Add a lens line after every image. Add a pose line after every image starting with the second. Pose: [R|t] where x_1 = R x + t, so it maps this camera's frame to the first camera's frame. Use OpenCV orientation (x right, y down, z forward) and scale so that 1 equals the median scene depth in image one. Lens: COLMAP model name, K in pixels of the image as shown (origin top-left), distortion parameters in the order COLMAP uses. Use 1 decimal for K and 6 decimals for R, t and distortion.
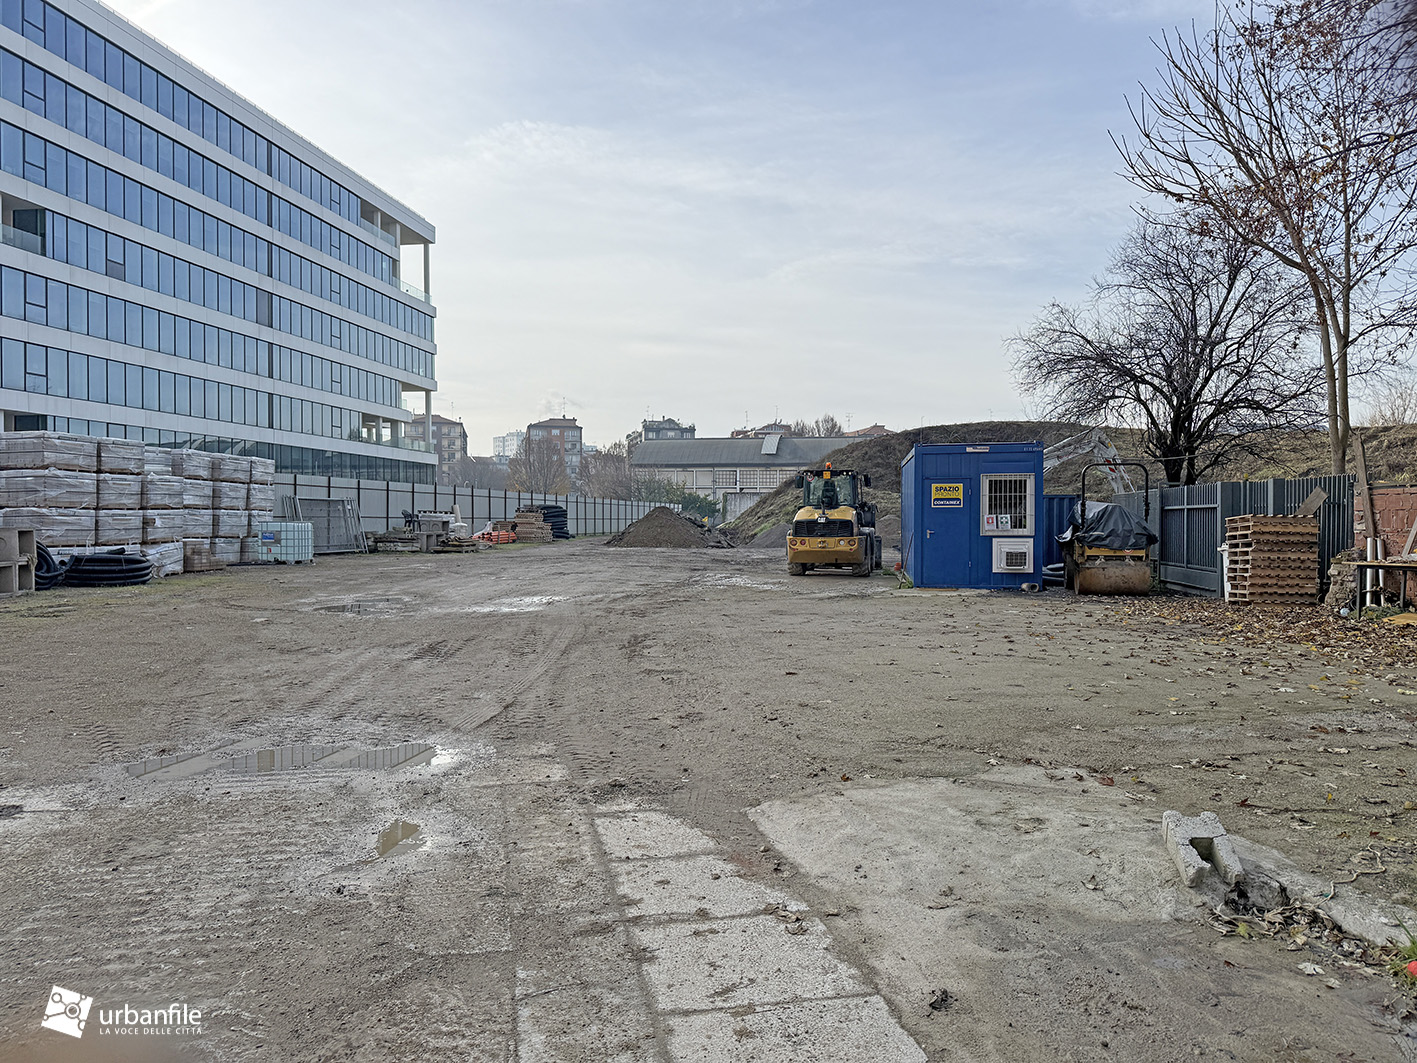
lens RADIAL K [[993.3, 0, 708.5], [0, 993.3, 531.5], [0, 0, 1]] dist [0.081190, -0.110270]
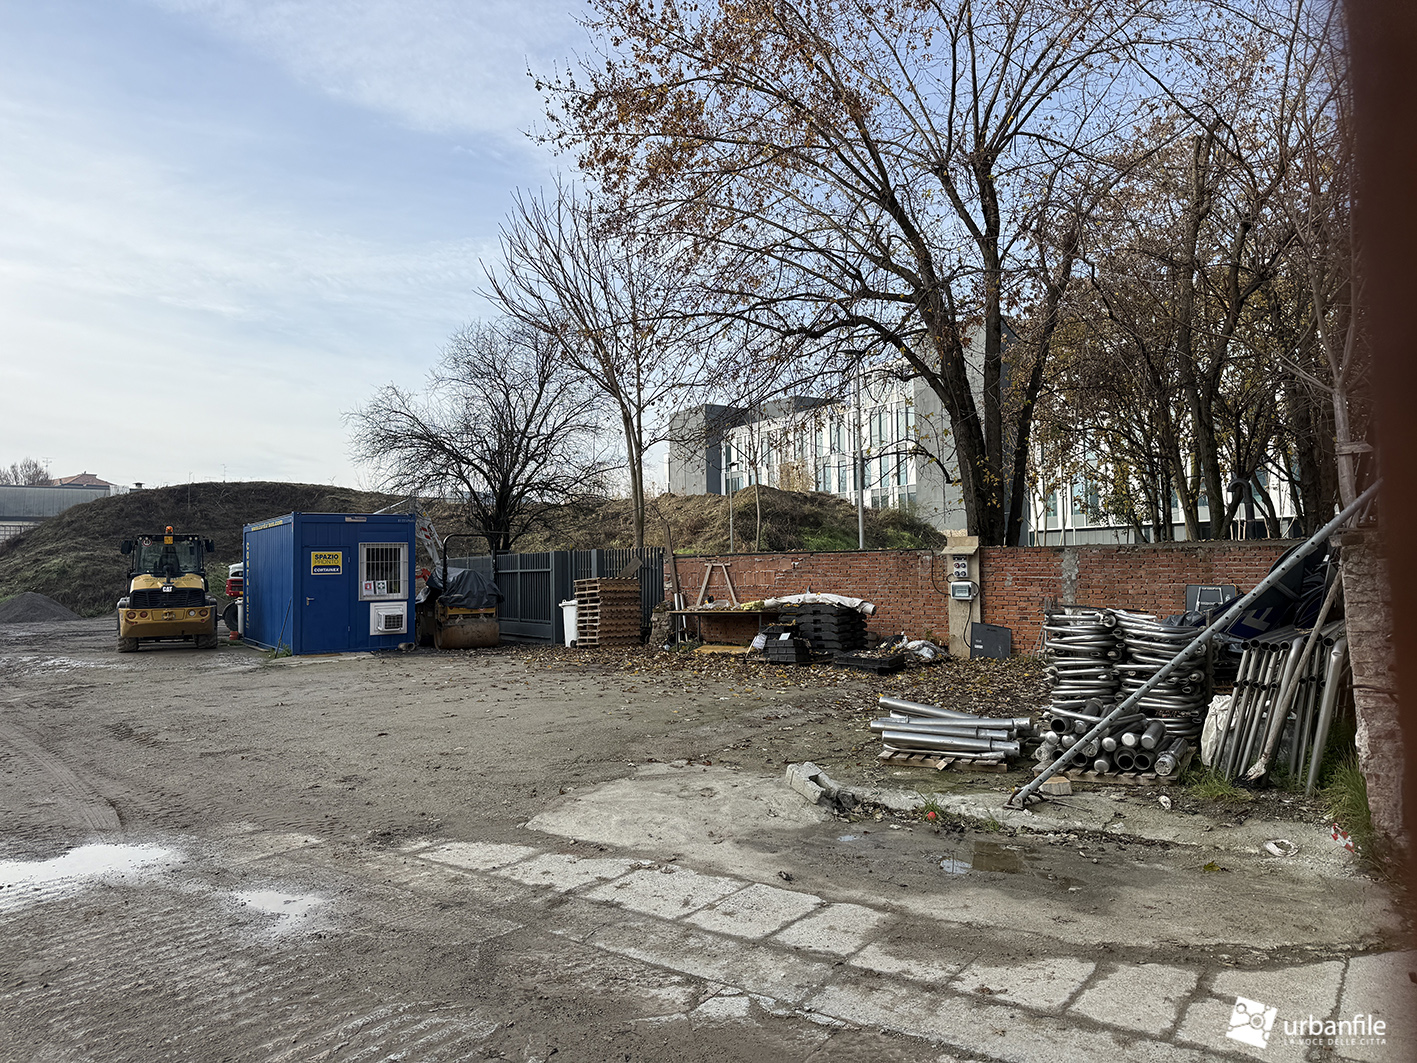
lens RADIAL K [[993.3, 0, 708.5], [0, 993.3, 531.5], [0, 0, 1]] dist [0.081190, -0.110270]
pose [[0.737886, 0.013856, 0.674783, -0.172674], [0.025786, 0.998480, -0.048701, -0.007877], [-0.674433, 0.053336, 0.736407, -0.035542]]
